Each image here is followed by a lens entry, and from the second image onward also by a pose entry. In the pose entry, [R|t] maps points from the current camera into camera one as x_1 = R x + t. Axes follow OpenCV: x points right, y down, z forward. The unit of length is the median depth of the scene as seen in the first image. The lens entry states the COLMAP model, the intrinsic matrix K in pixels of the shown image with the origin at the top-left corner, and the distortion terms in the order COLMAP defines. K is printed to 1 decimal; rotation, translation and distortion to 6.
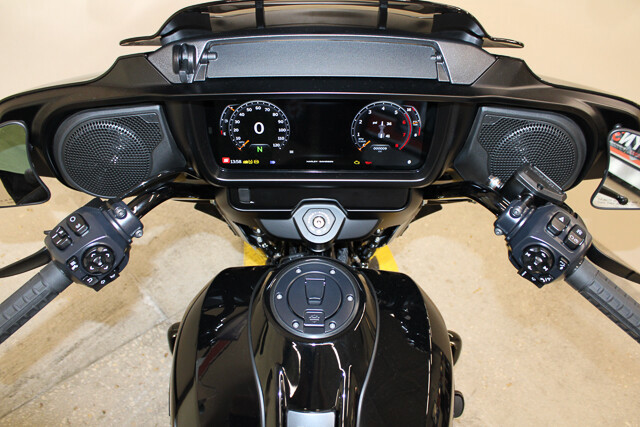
lens RADIAL K [[526.4, 0, 321.0], [0, 526.4, 216.6], [0, 0, 1]] dist [-0.165282, 0.133625]
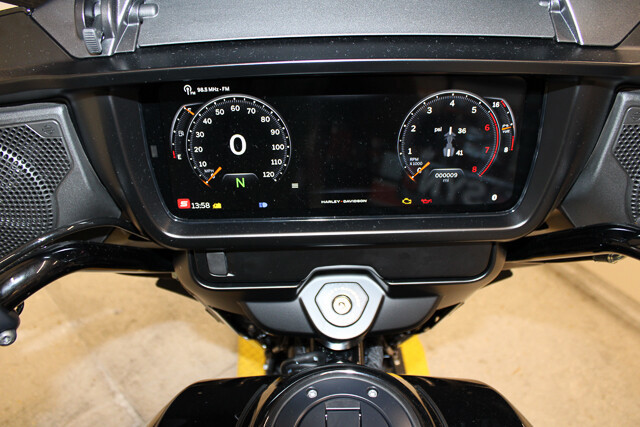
lens RADIAL K [[526.4, 0, 321.7], [0, 526.4, 220.3], [0, 0, 1]] dist [-0.165282, 0.133625]
pose [[0.999548, -0.030075, -0.000523, -0.024500], [0.029751, 0.991057, -0.130081, -0.007779], [0.004430, 0.130006, 0.991503, 0.380798]]
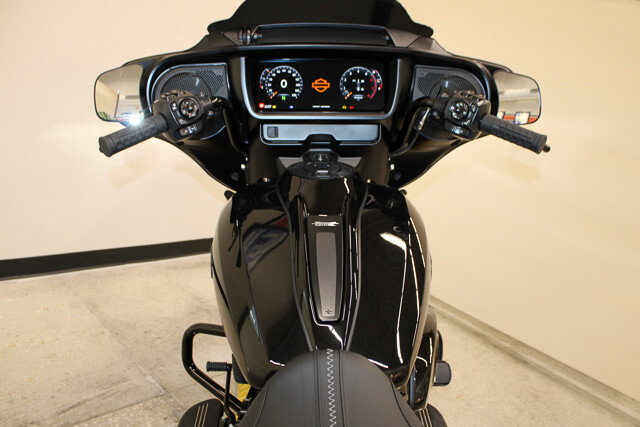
lens RADIAL K [[526.4, 0, 324.3], [0, 526.4, 215.2], [0, 0, 1]] dist [-0.165282, 0.133625]
pose [[0.997926, -0.014979, 0.062601, -0.086900], [0.043621, 0.872540, -0.486591, 0.856089], [-0.047333, 0.488313, 0.871384, -0.195010]]
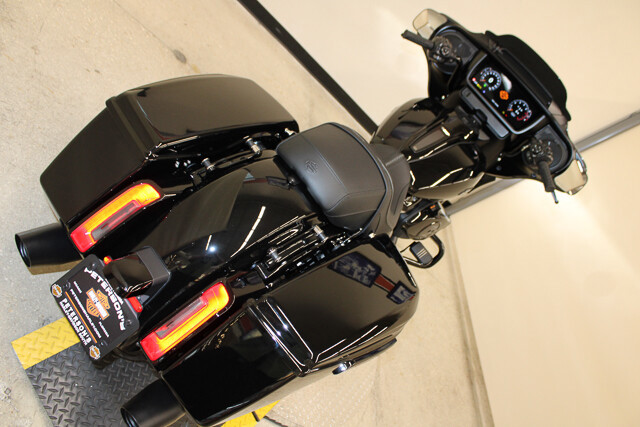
lens RADIAL K [[526.4, 0, 321.8], [0, 526.4, 212.0], [0, 0, 1]] dist [-0.165282, 0.133625]
pose [[0.626392, 0.756803, -0.186769, 0.349228], [-0.764902, 0.550586, -0.334335, 1.738477], [-0.150194, 0.352285, 0.923763, -1.164485]]
